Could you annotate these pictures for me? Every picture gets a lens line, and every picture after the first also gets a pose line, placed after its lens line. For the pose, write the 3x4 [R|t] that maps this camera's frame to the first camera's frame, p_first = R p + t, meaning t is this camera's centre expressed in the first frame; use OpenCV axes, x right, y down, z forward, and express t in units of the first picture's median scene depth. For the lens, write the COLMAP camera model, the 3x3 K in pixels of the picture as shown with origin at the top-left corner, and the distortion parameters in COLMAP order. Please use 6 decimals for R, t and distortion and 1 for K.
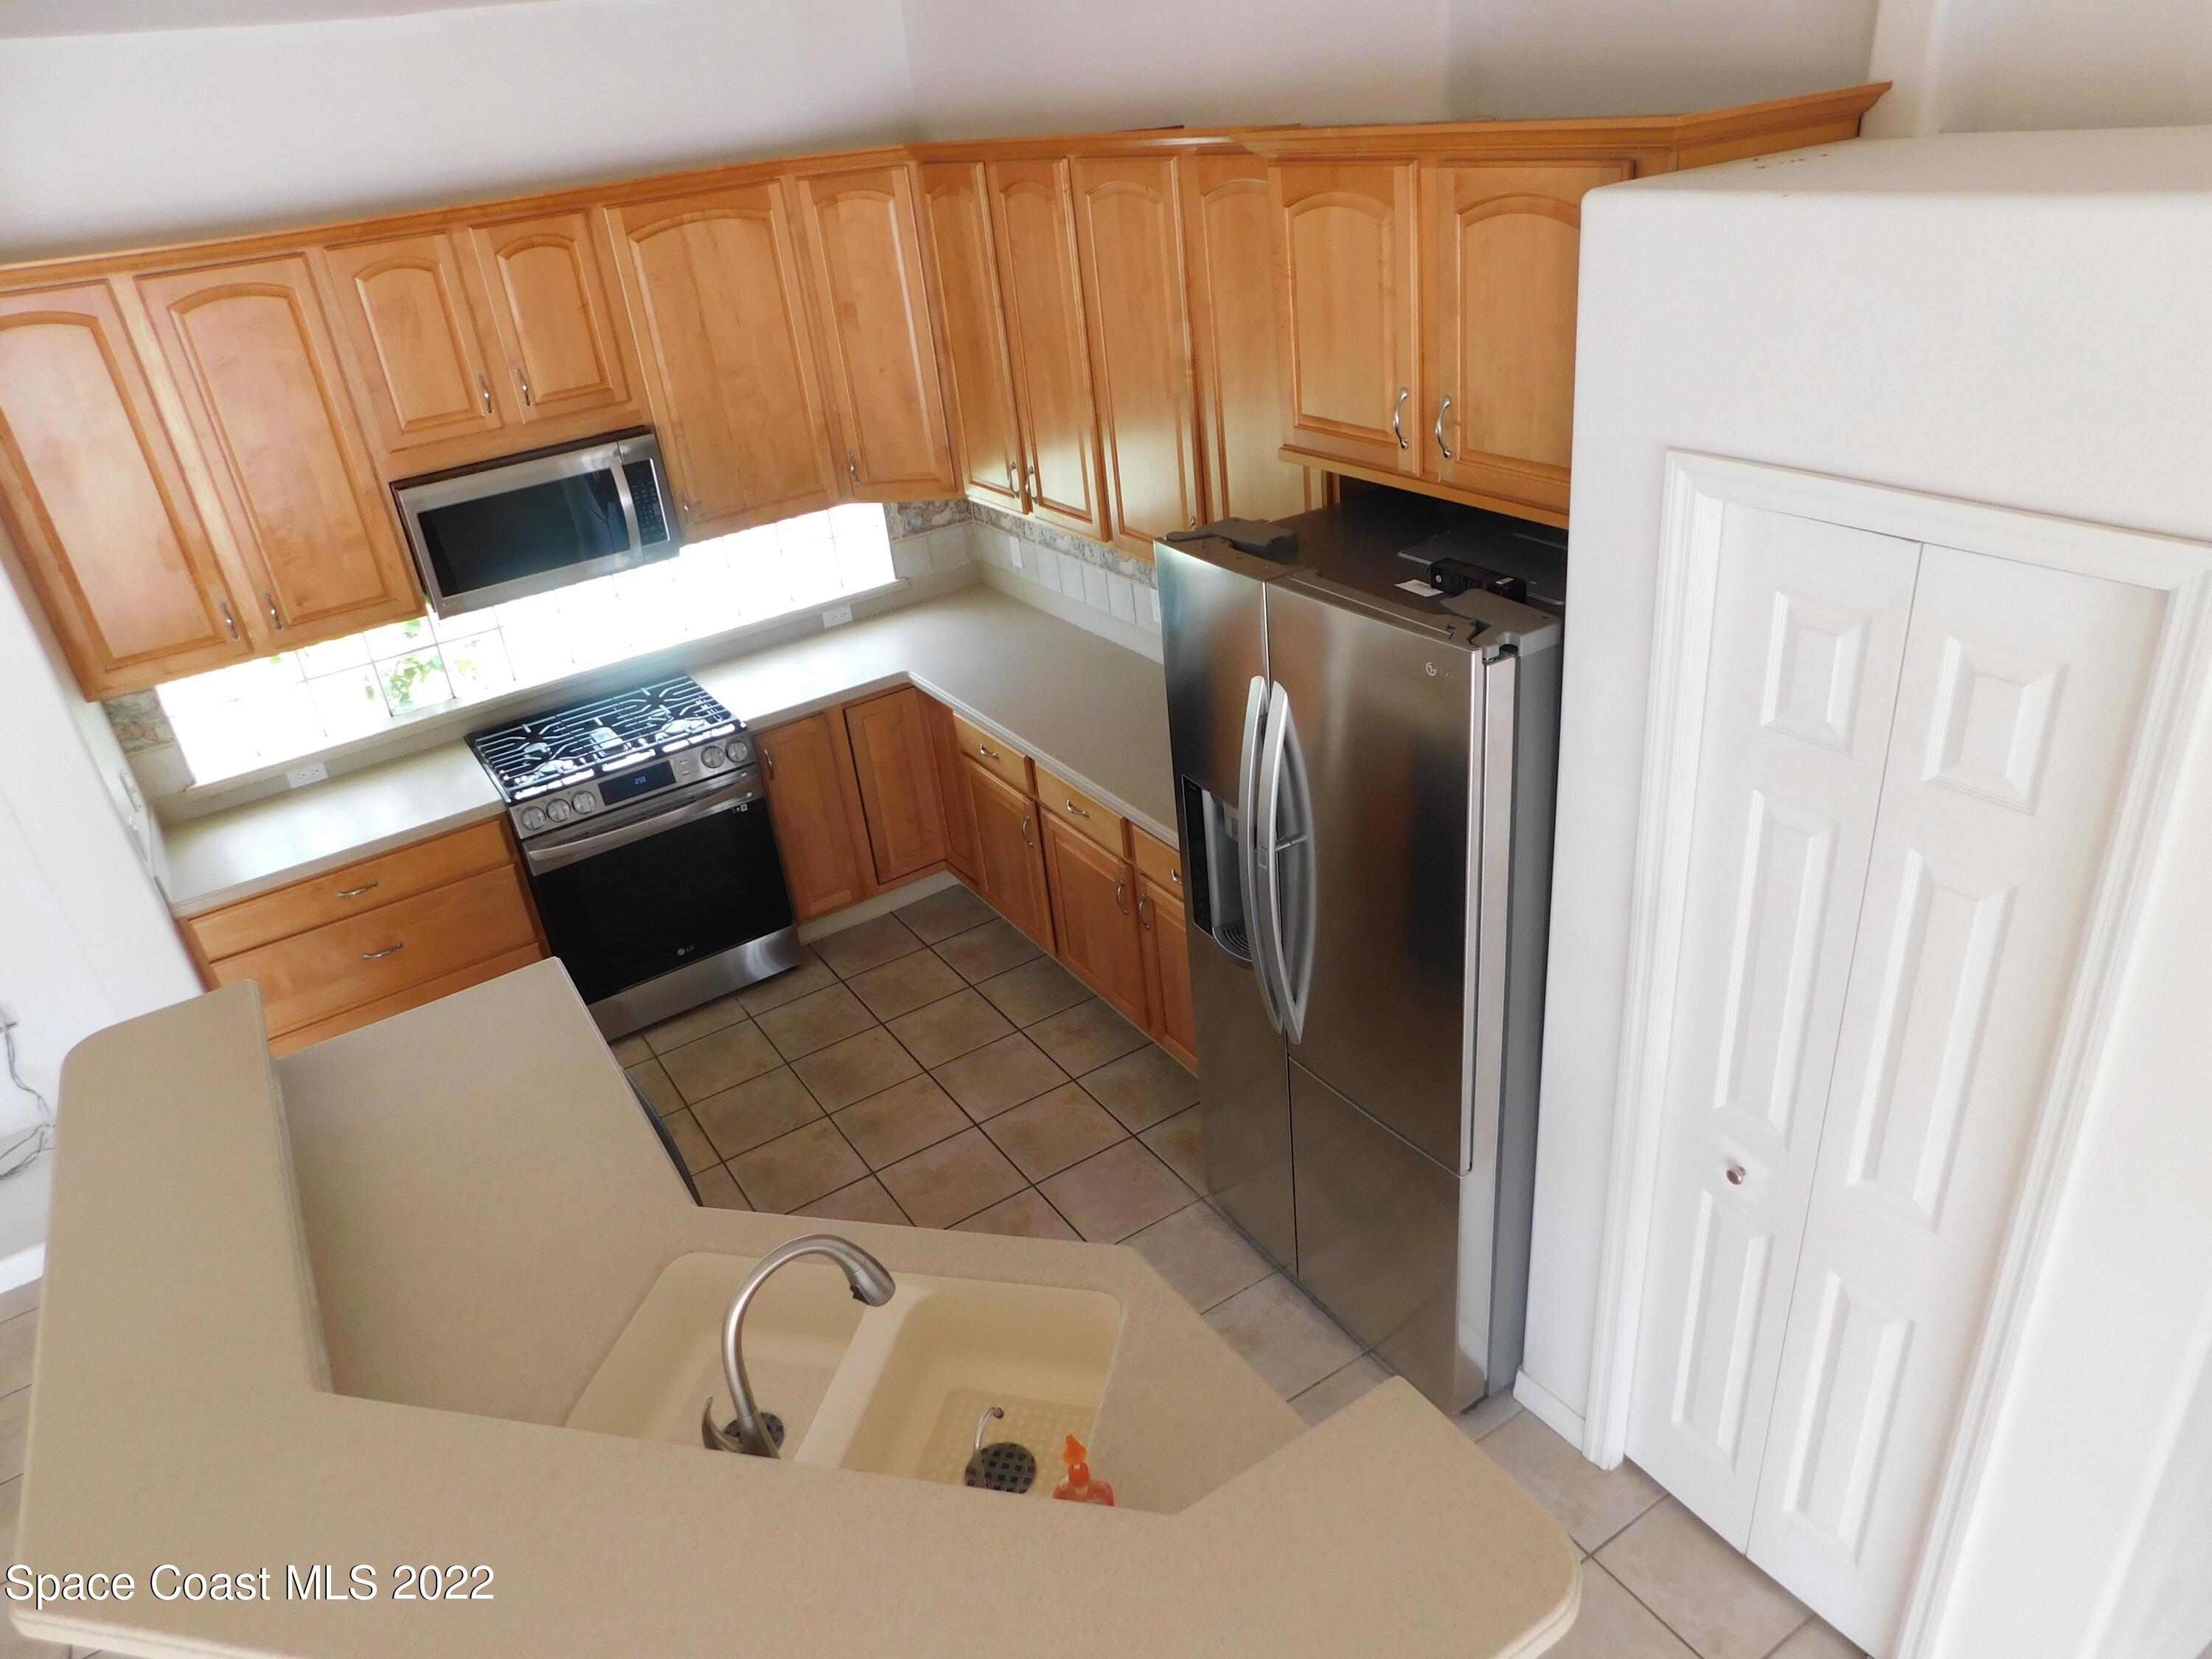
lens RADIAL K [[1461.5, 0, 1119.4], [0, 1461.5, 834.9], [0, 0, 1]] dist [-0.060486, 0.028536]
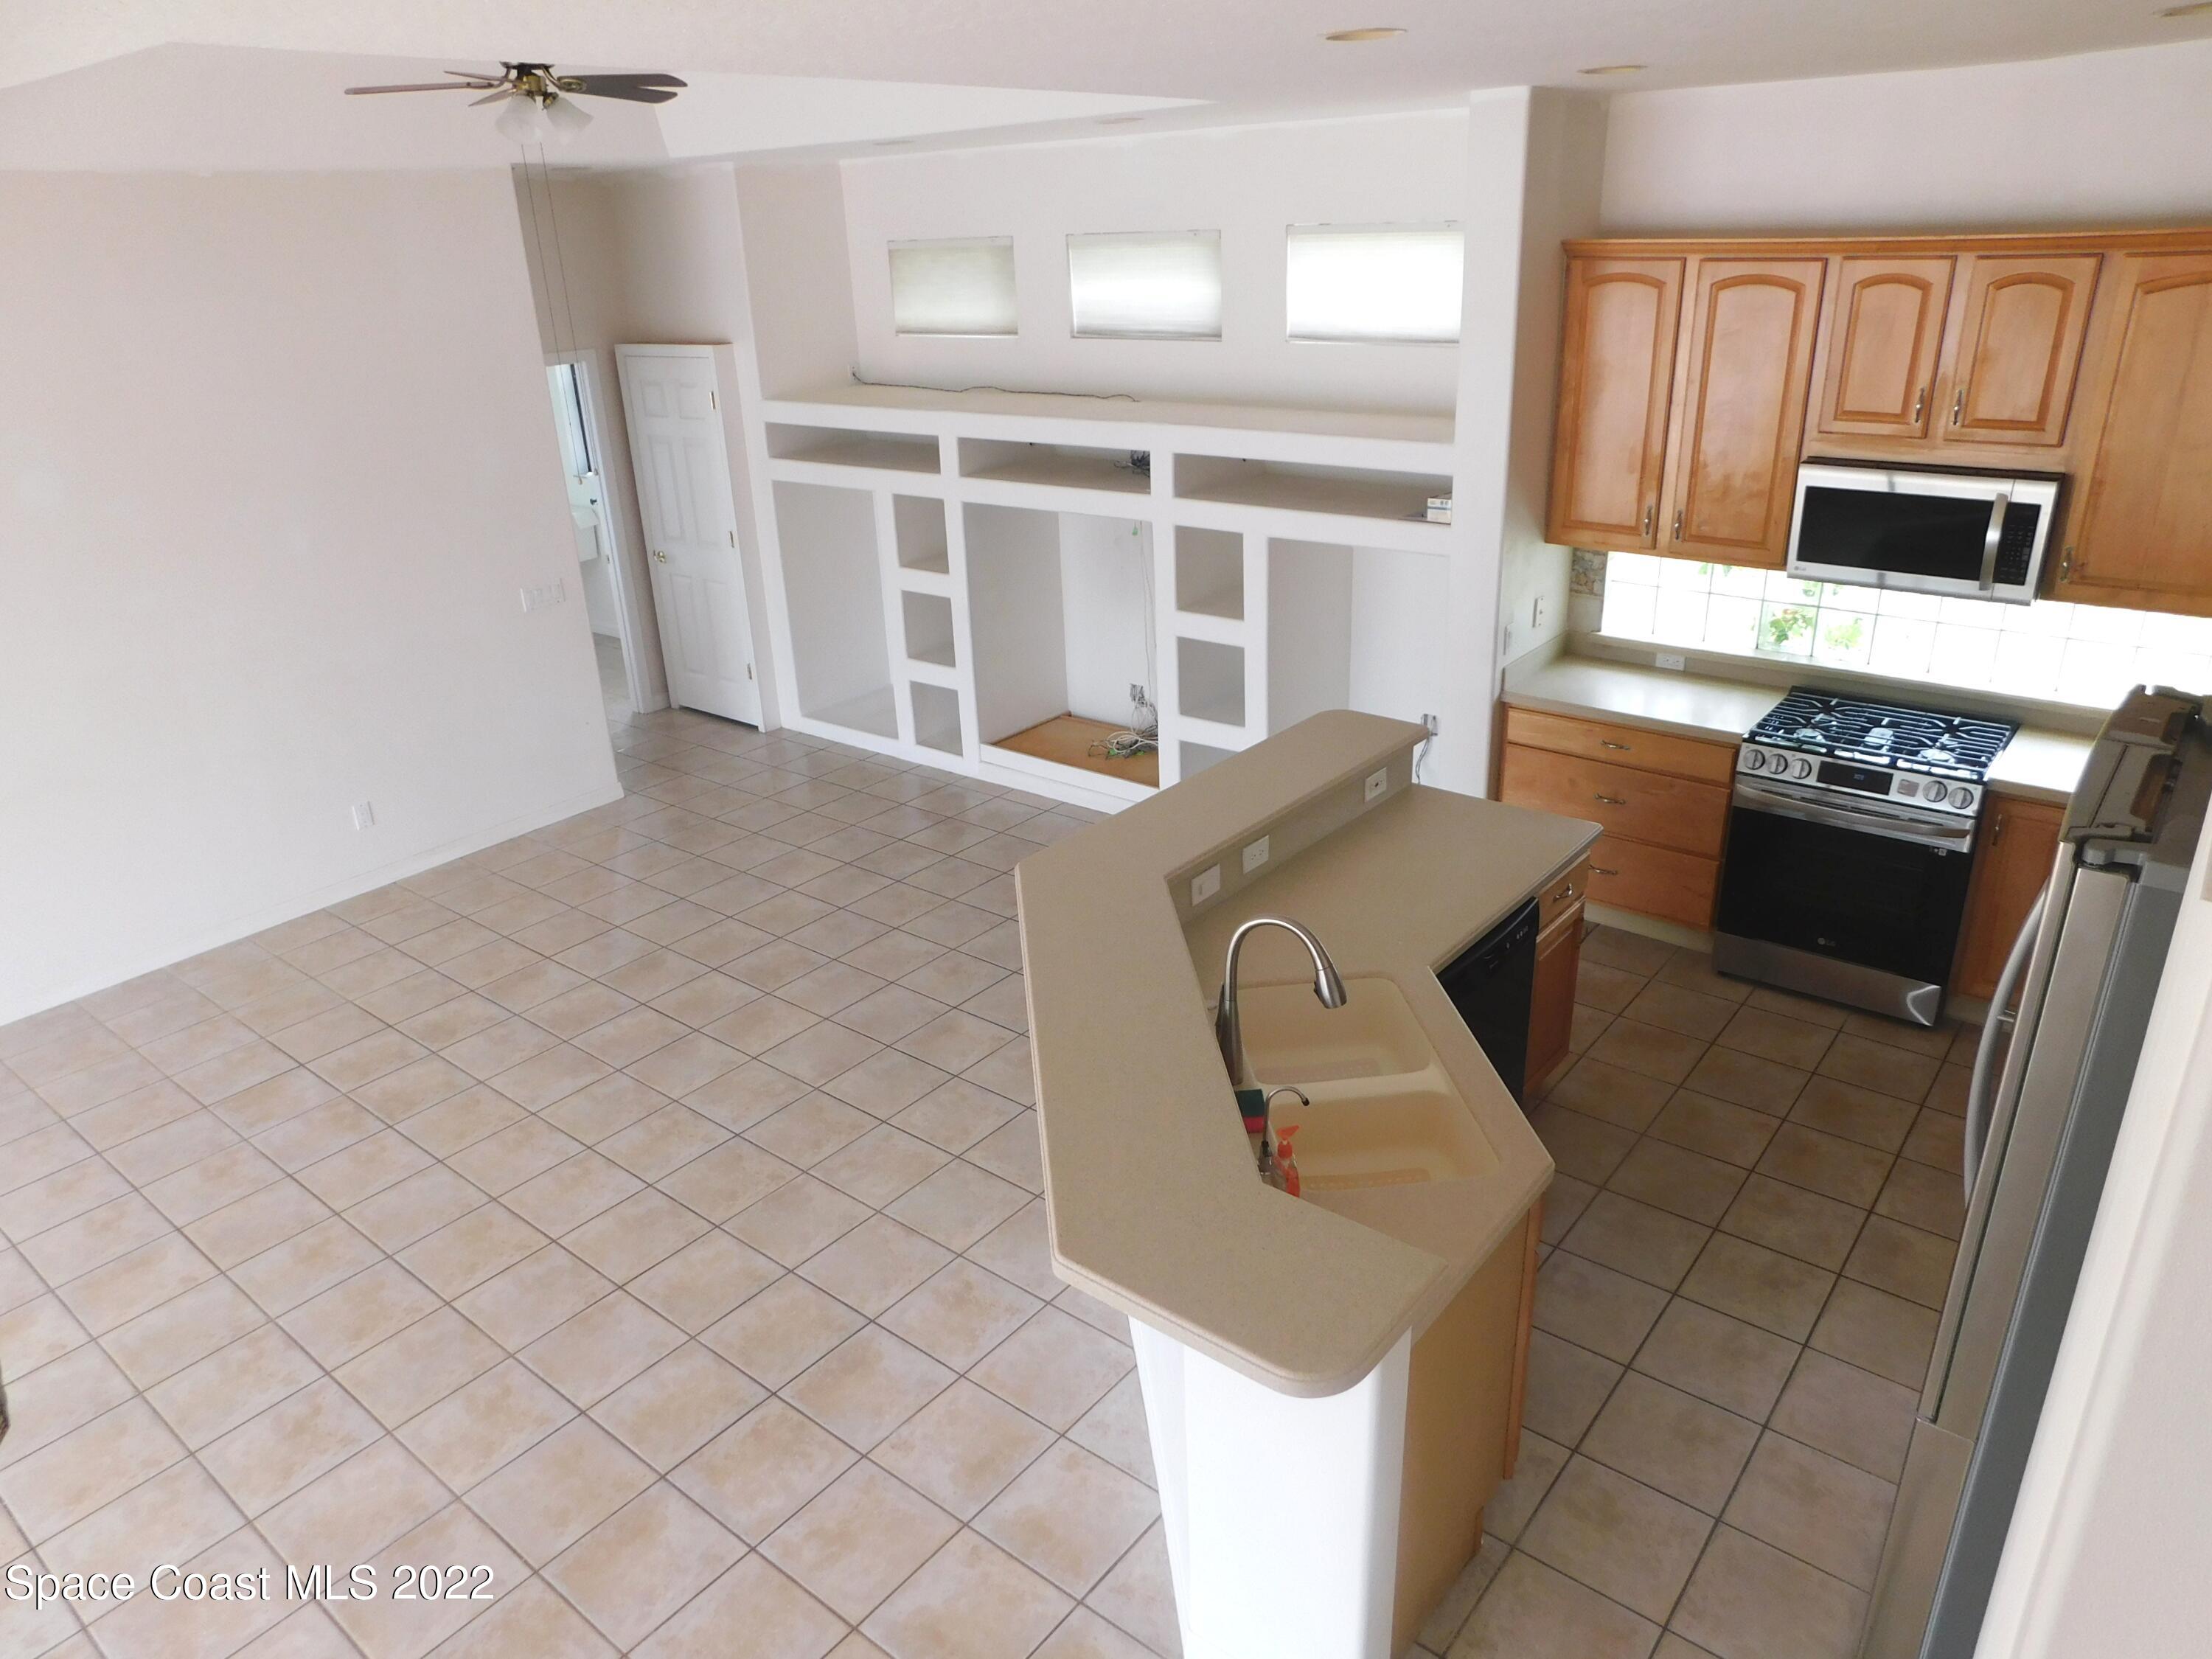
lens RADIAL K [[1461.5, 0, 1126.9], [0, 1461.5, 837.9], [0, 0, 1]] dist [-0.060486, 0.028536]
pose [[0.324251, 0.452534, -0.830707, 0.413809], [-0.445539, 0.847711, 0.287889, -0.066789], [0.834479, 0.276764, 0.476493, 0.052830]]
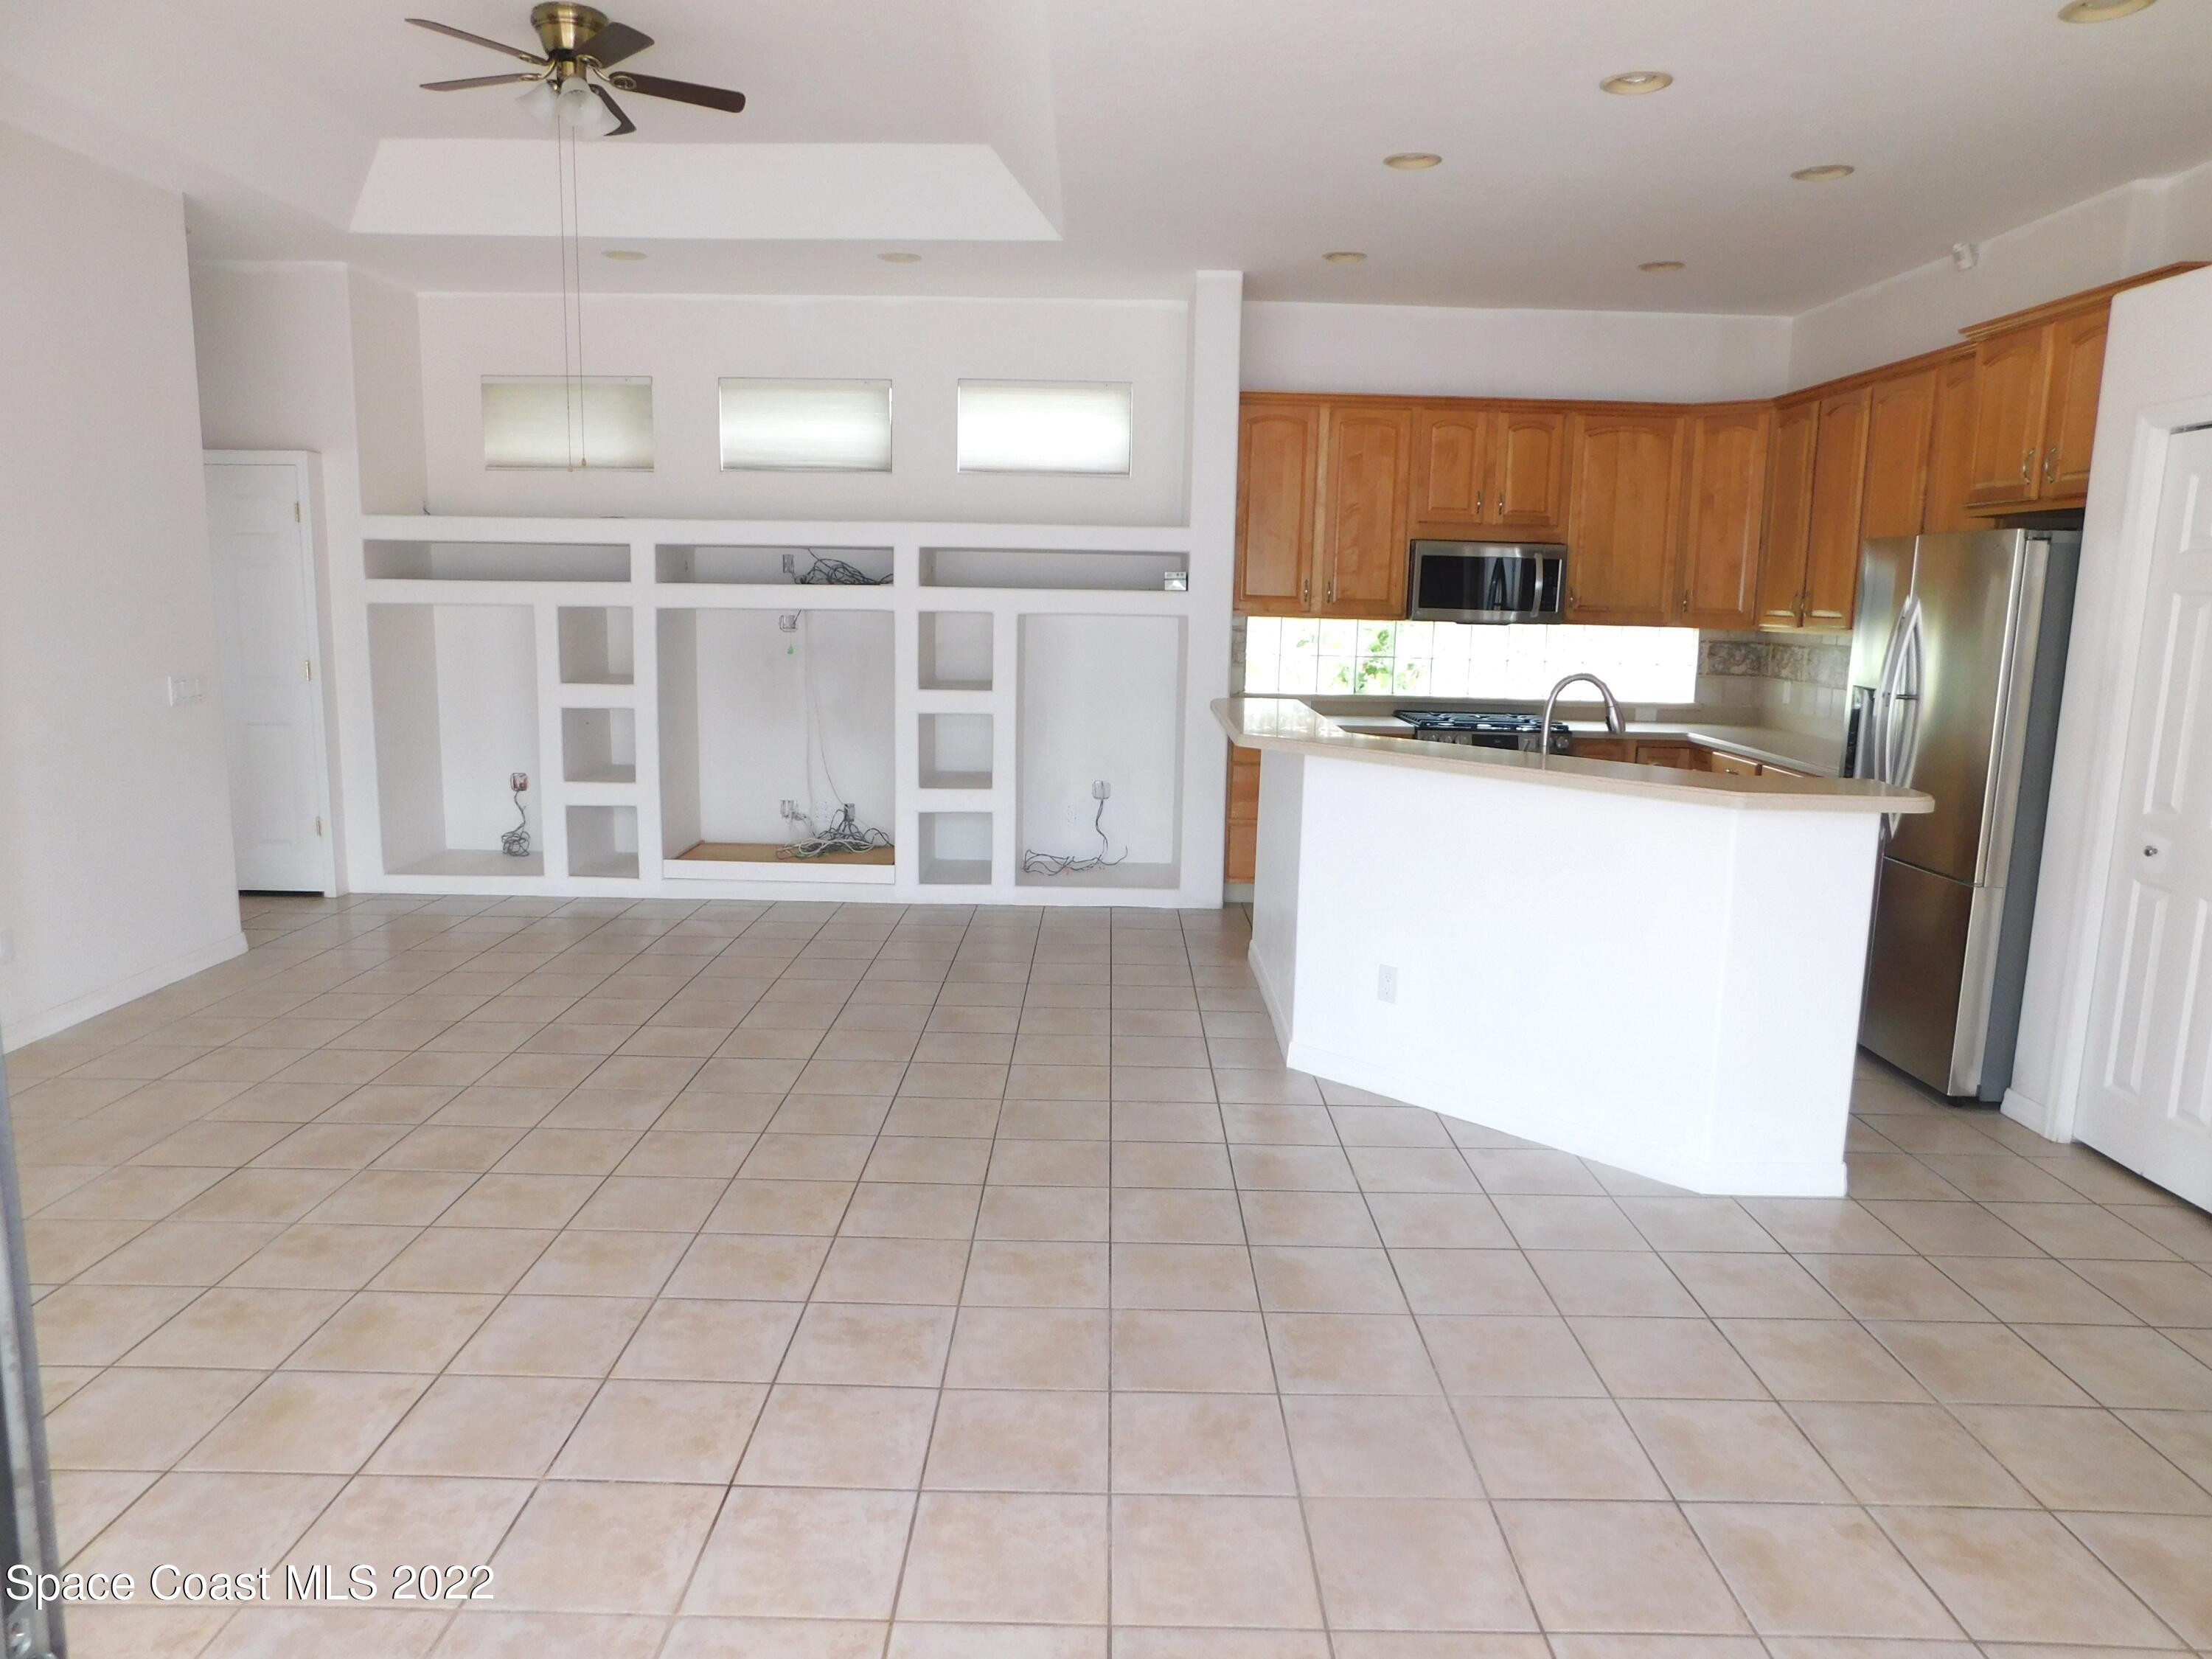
lens RADIAL K [[1461.5, 0, 1122.4], [0, 1461.5, 830.0], [0, 0, 1]] dist [-0.060486, 0.028536]
pose [[0.837320, 0.201050, -0.508403, 0.153534], [-0.345905, 0.914953, -0.207871, 0.531346], [0.423373, 0.349913, 0.835653, -0.463696]]
